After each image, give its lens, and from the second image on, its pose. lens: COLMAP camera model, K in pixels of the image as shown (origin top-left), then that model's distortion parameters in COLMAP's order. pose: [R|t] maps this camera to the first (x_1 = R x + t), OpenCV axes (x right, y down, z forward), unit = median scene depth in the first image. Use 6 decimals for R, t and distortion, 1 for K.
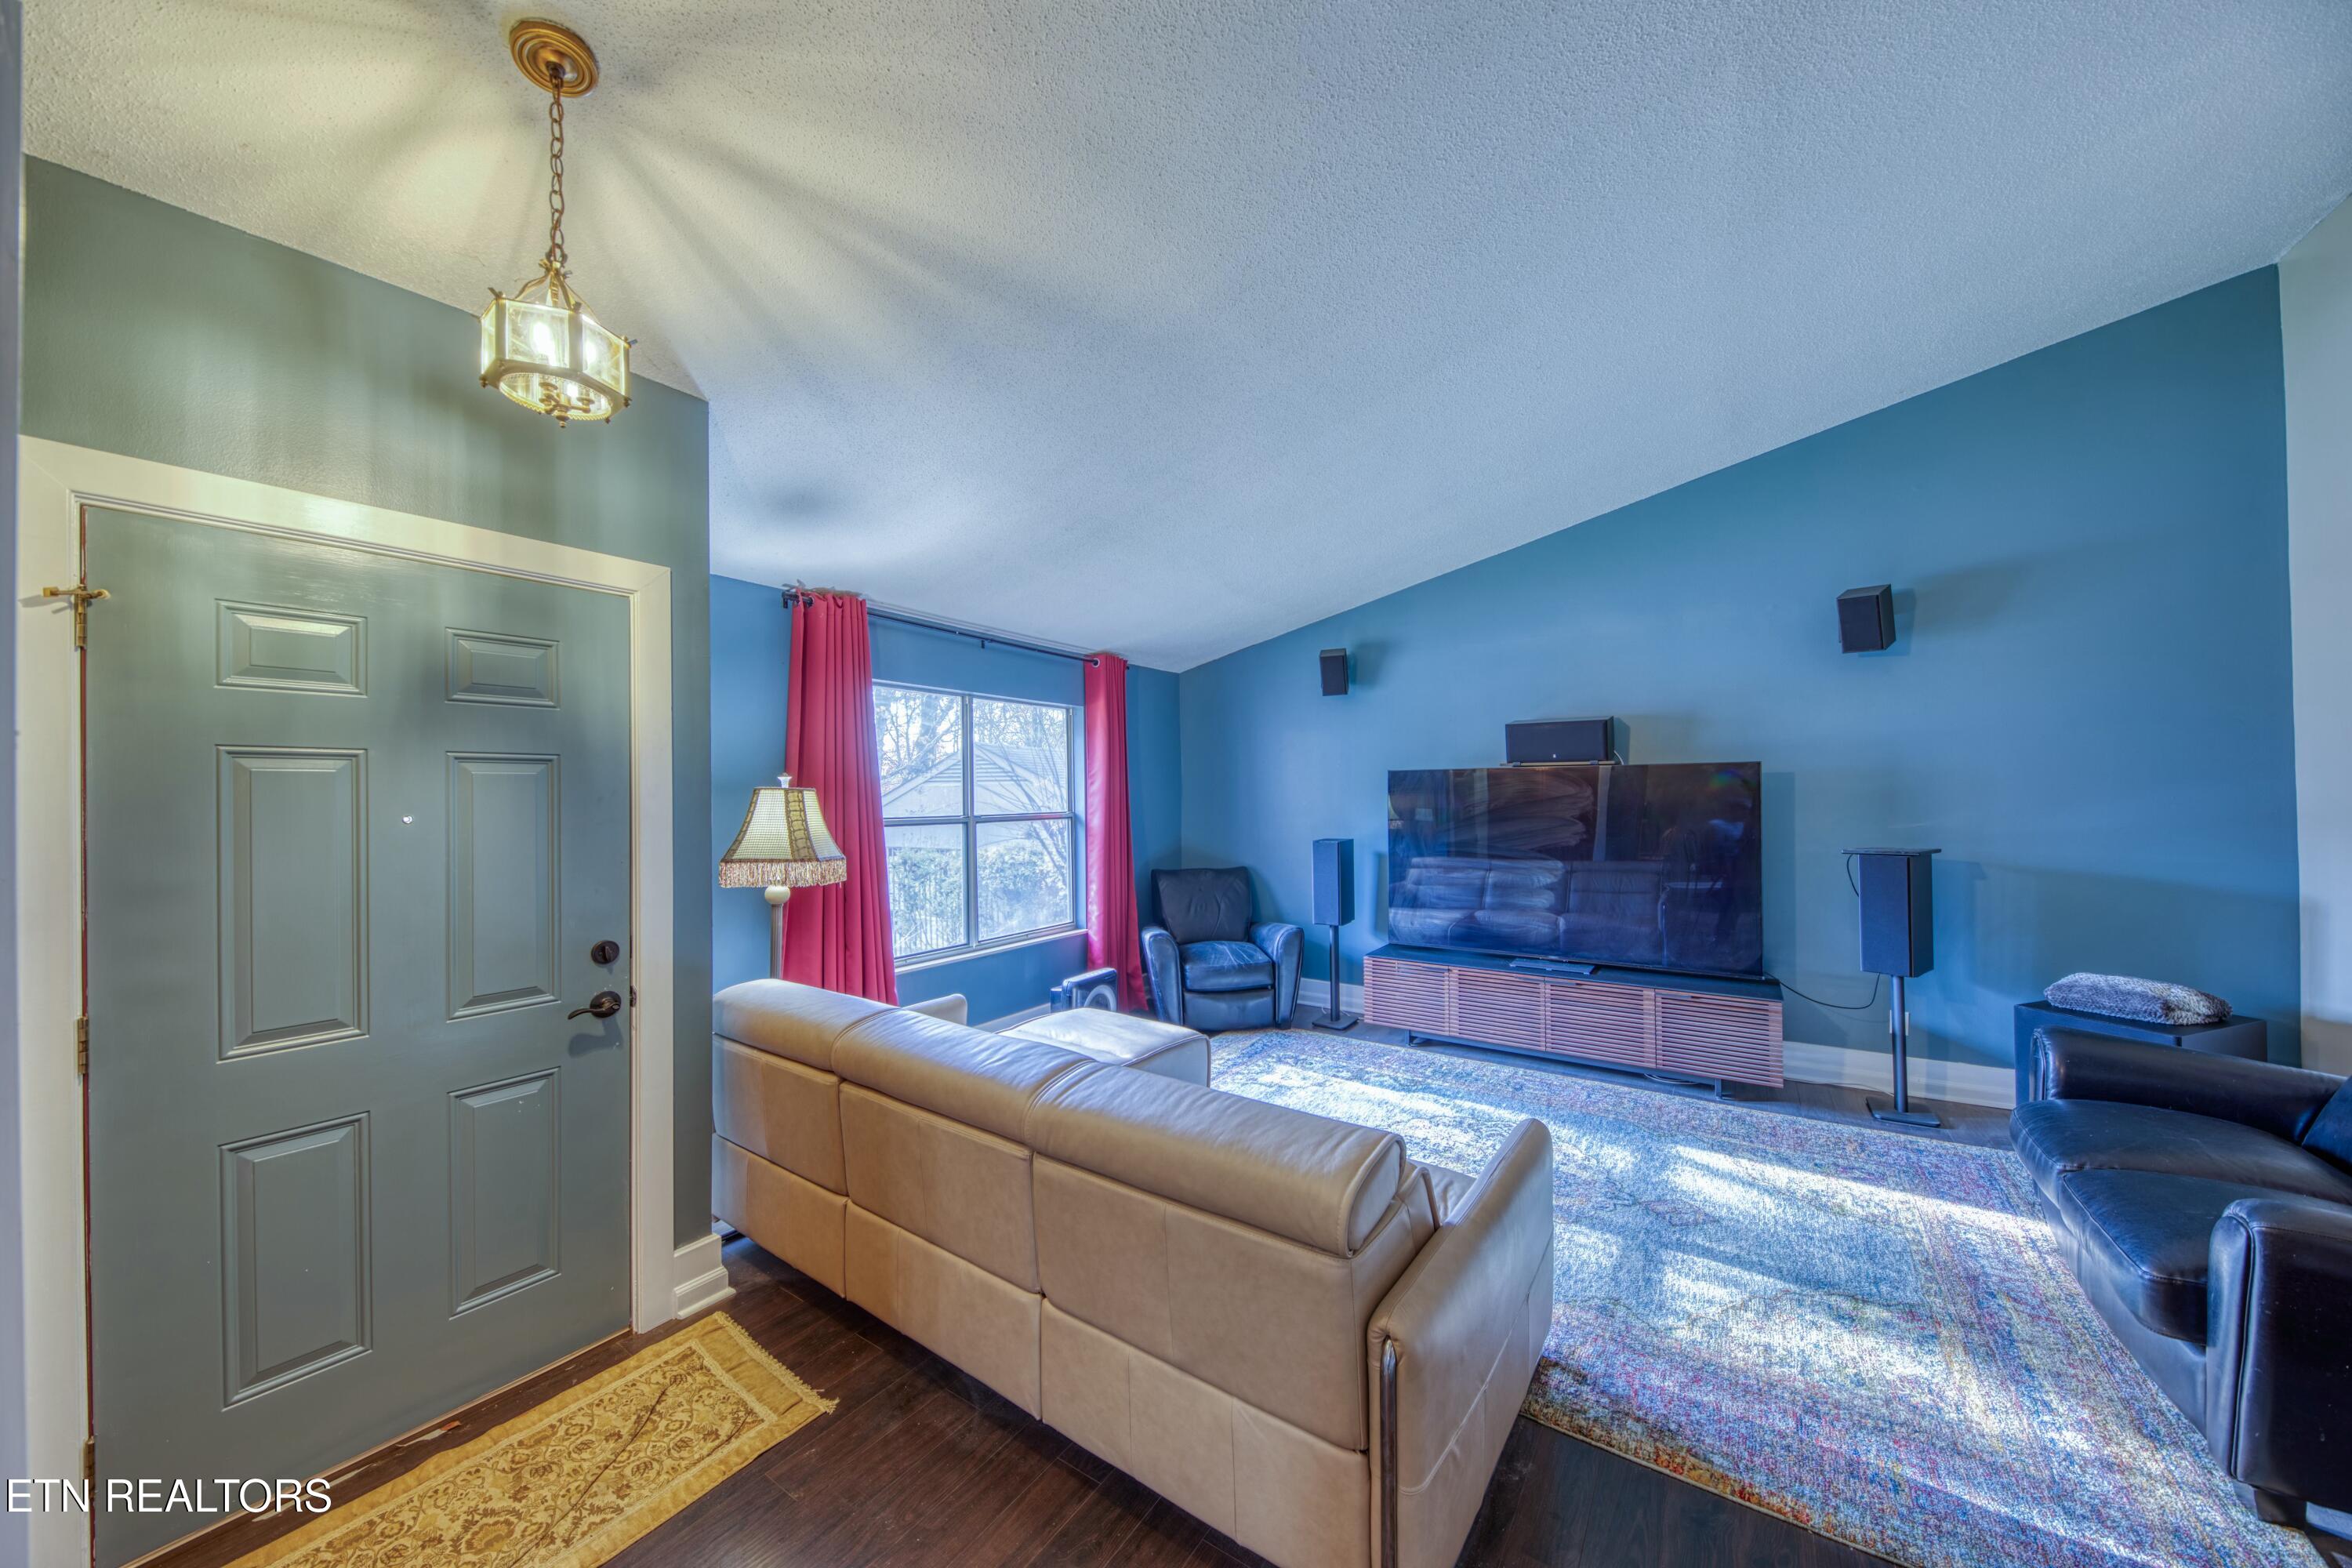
lens RADIAL K [[794.9, 0, 1177.2], [0, 794.9, 805.4], [0, 0, 1]] dist [0.000385, -0.000002]
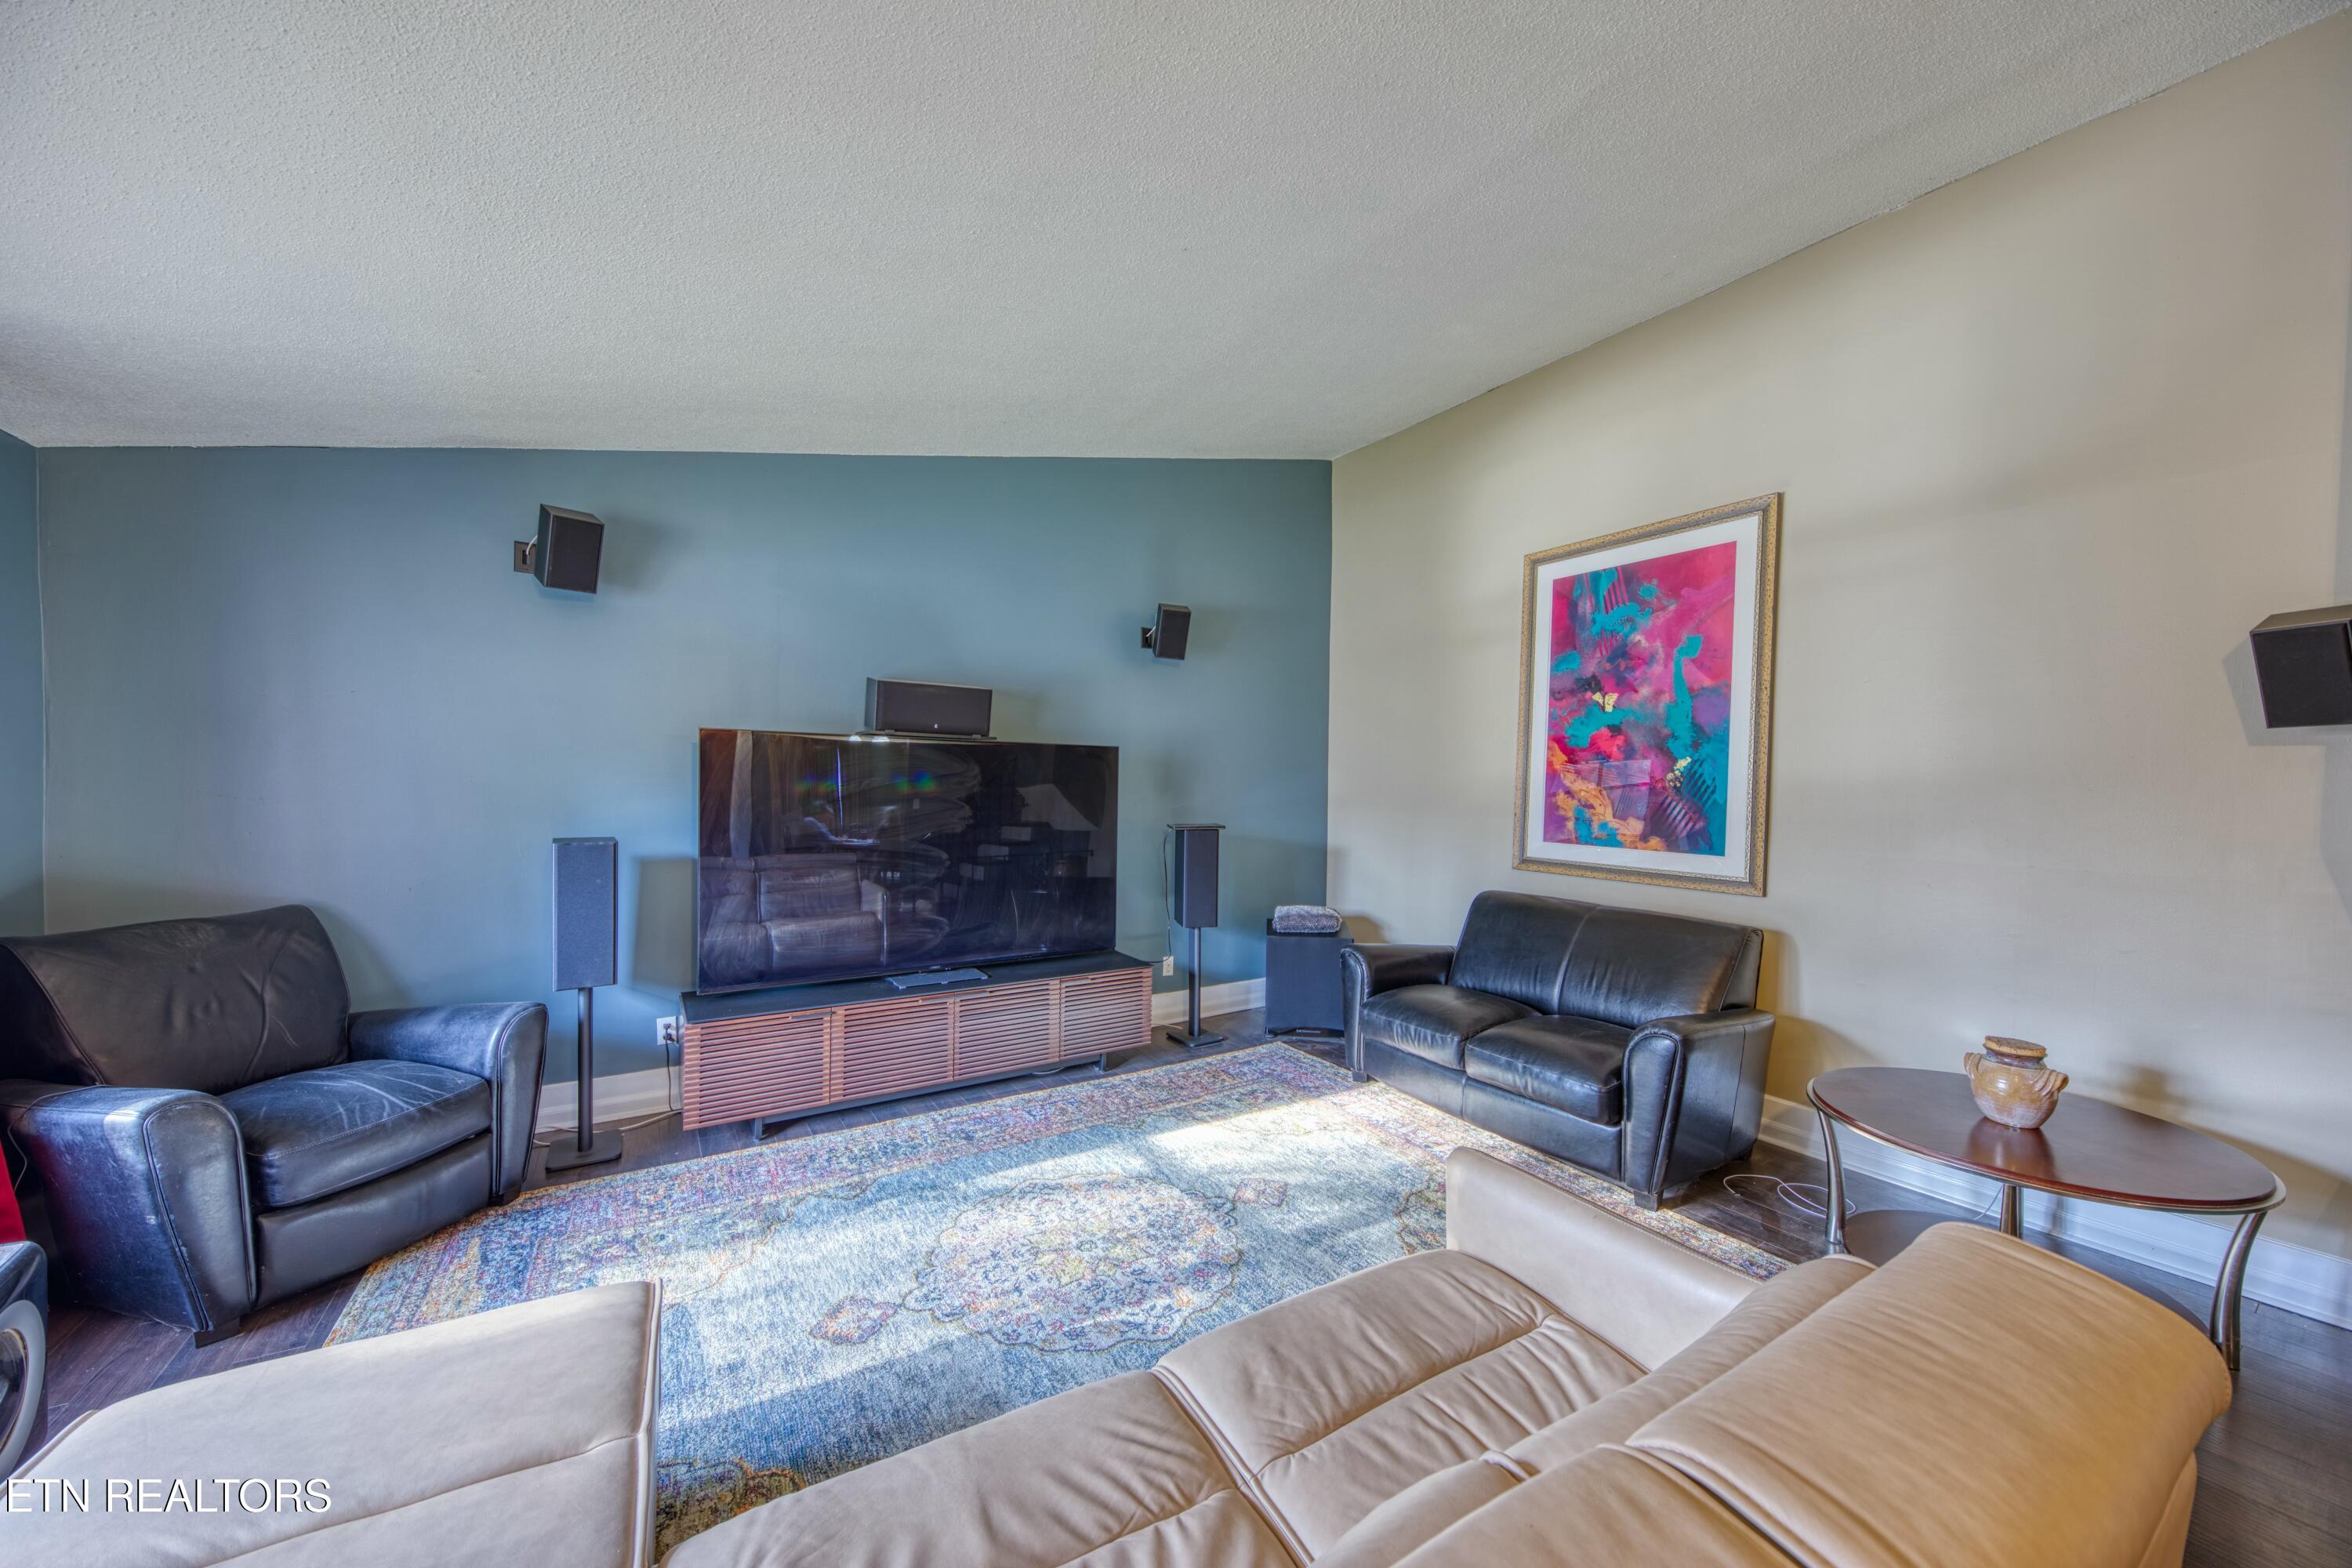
lens RADIAL K [[820.5, 0, 1176.0], [0, 820.5, 784.0], [0, 0, 1]] dist [-0.000301, -0.002332]
pose [[0.376510, 0.013676, 0.926311, -0.245232], [-0.014977, 0.999850, -0.008674, 0.002542], [-0.926291, -0.010607, 0.376659, 0.459482]]
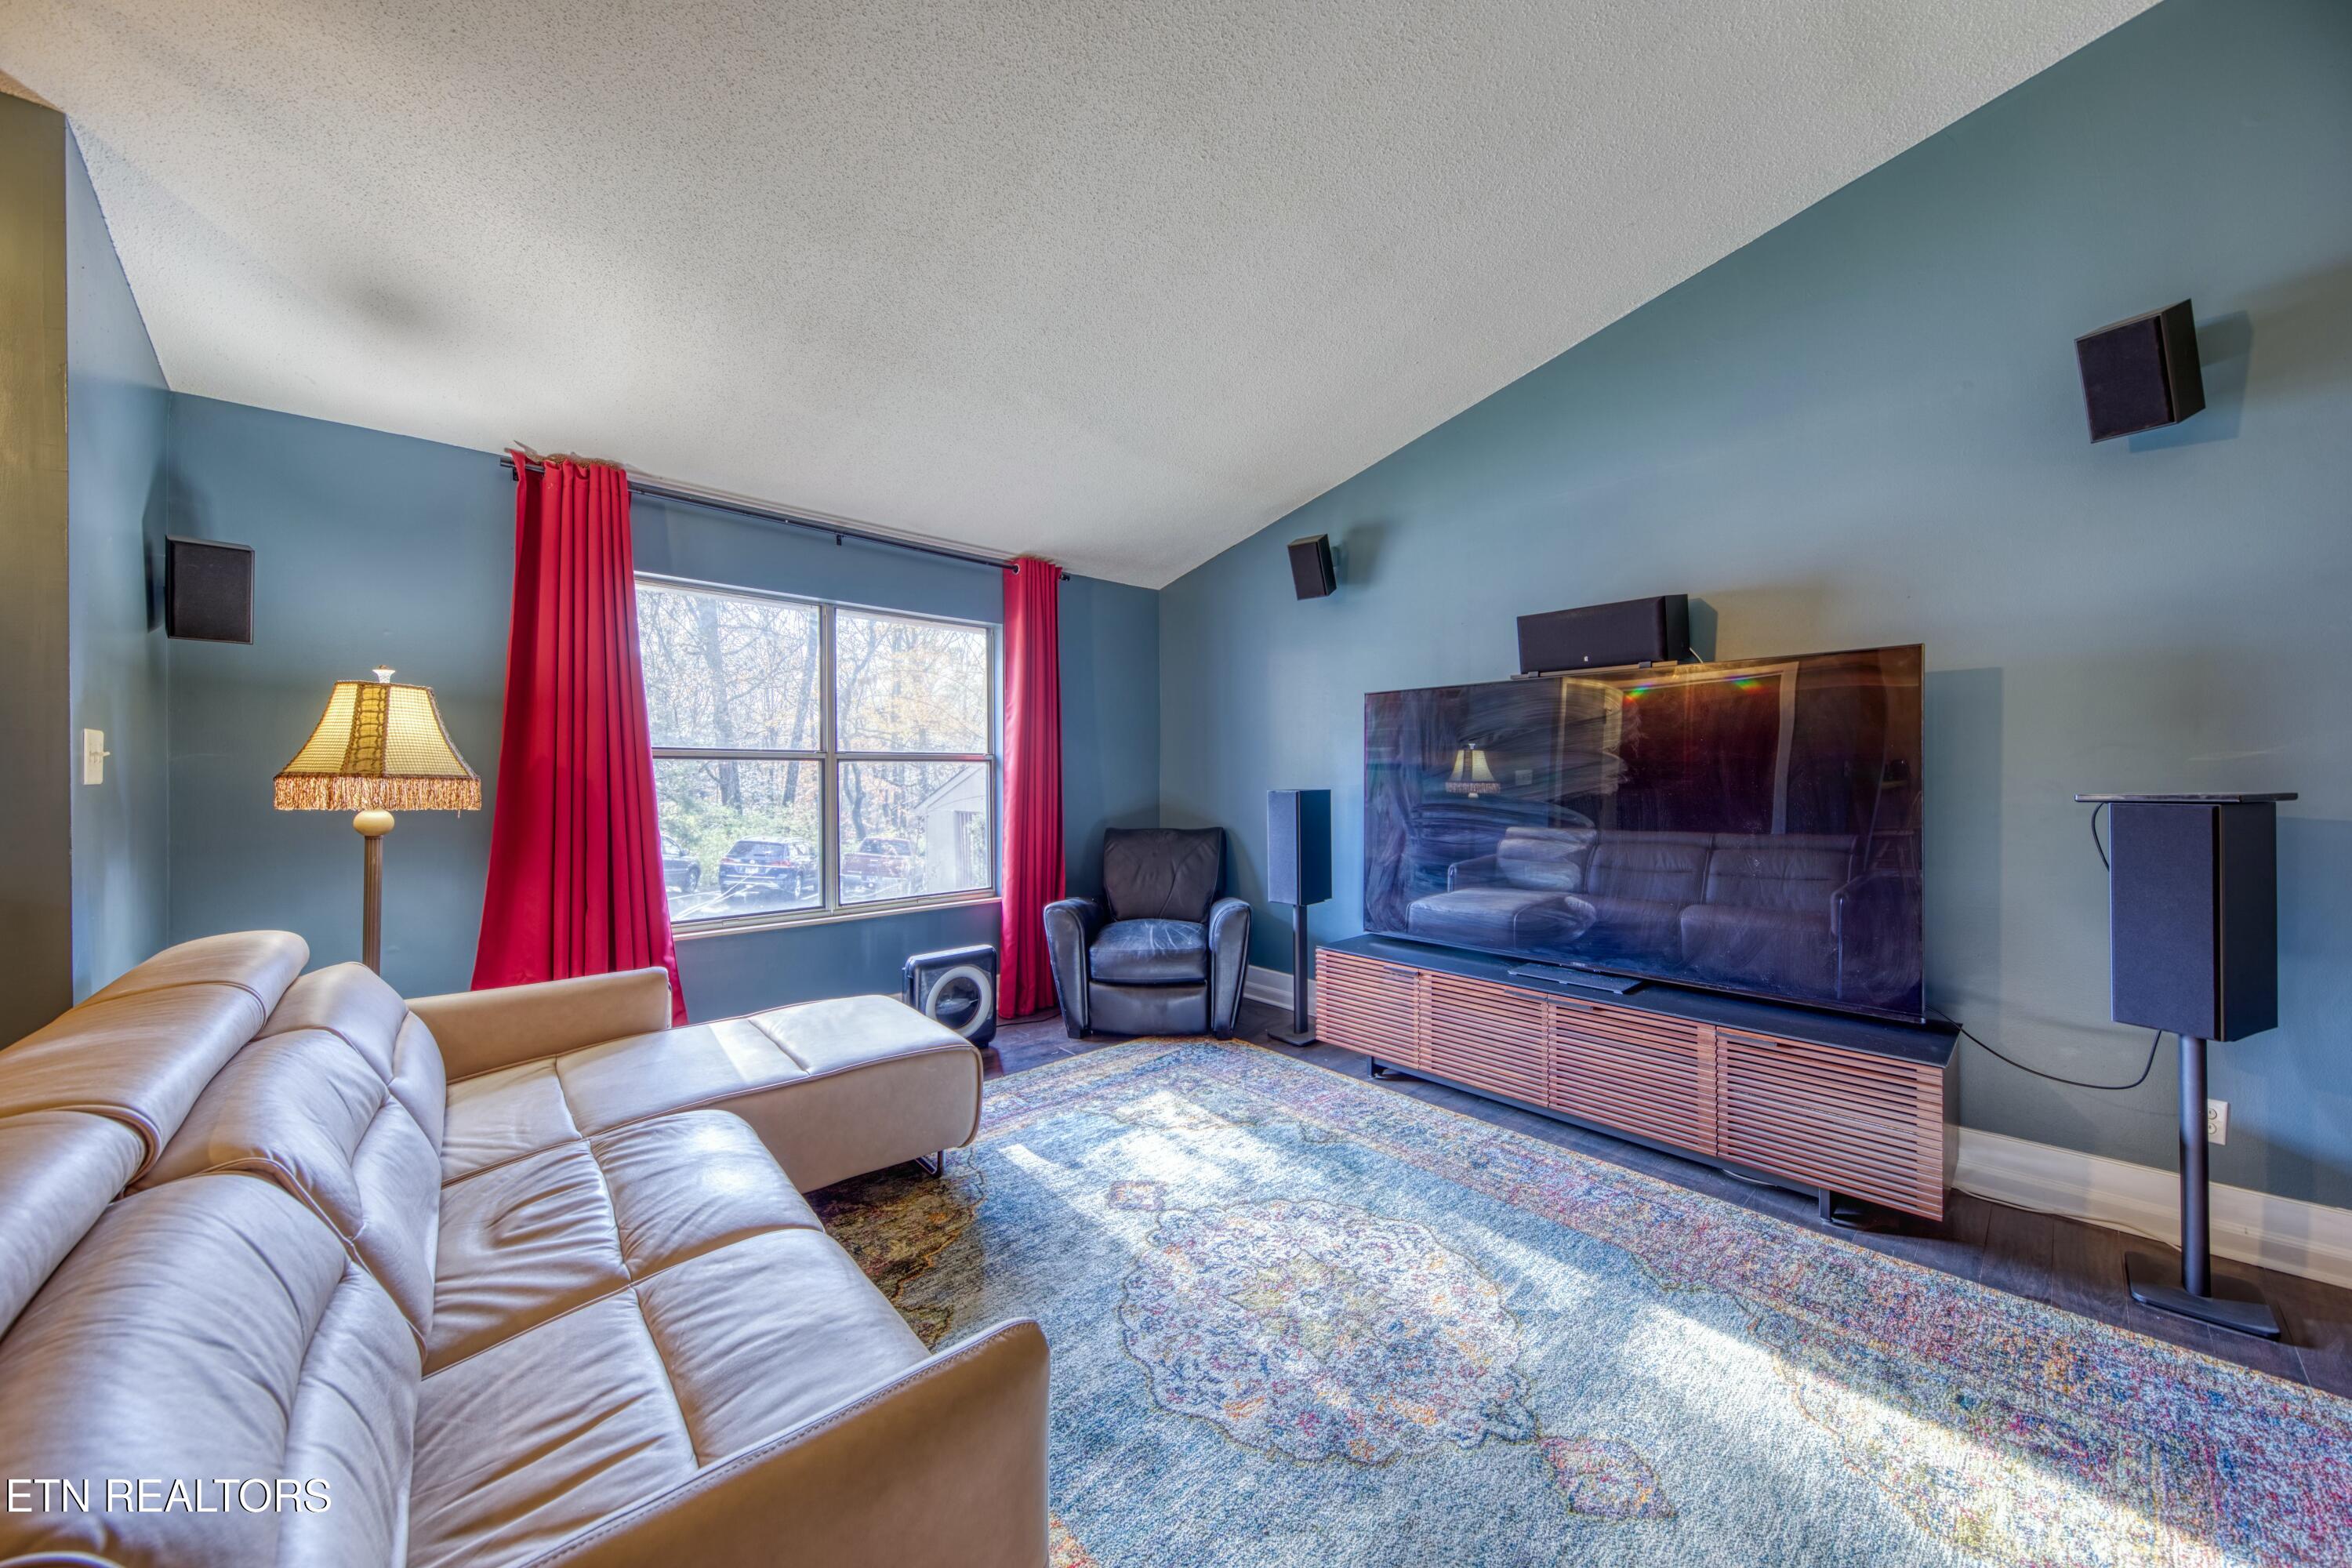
lens RADIAL K [[820.5, 0, 1176.0], [0, 820.5, 784.0], [0, 0, 1]] dist [-0.000301, -0.002332]
pose [[0.977039, 0.012037, -0.212721, 0.302338], [-0.011837, 0.999927, 0.002217, 0.045793], [0.212733, 0.000351, 0.977110, 0.276563]]
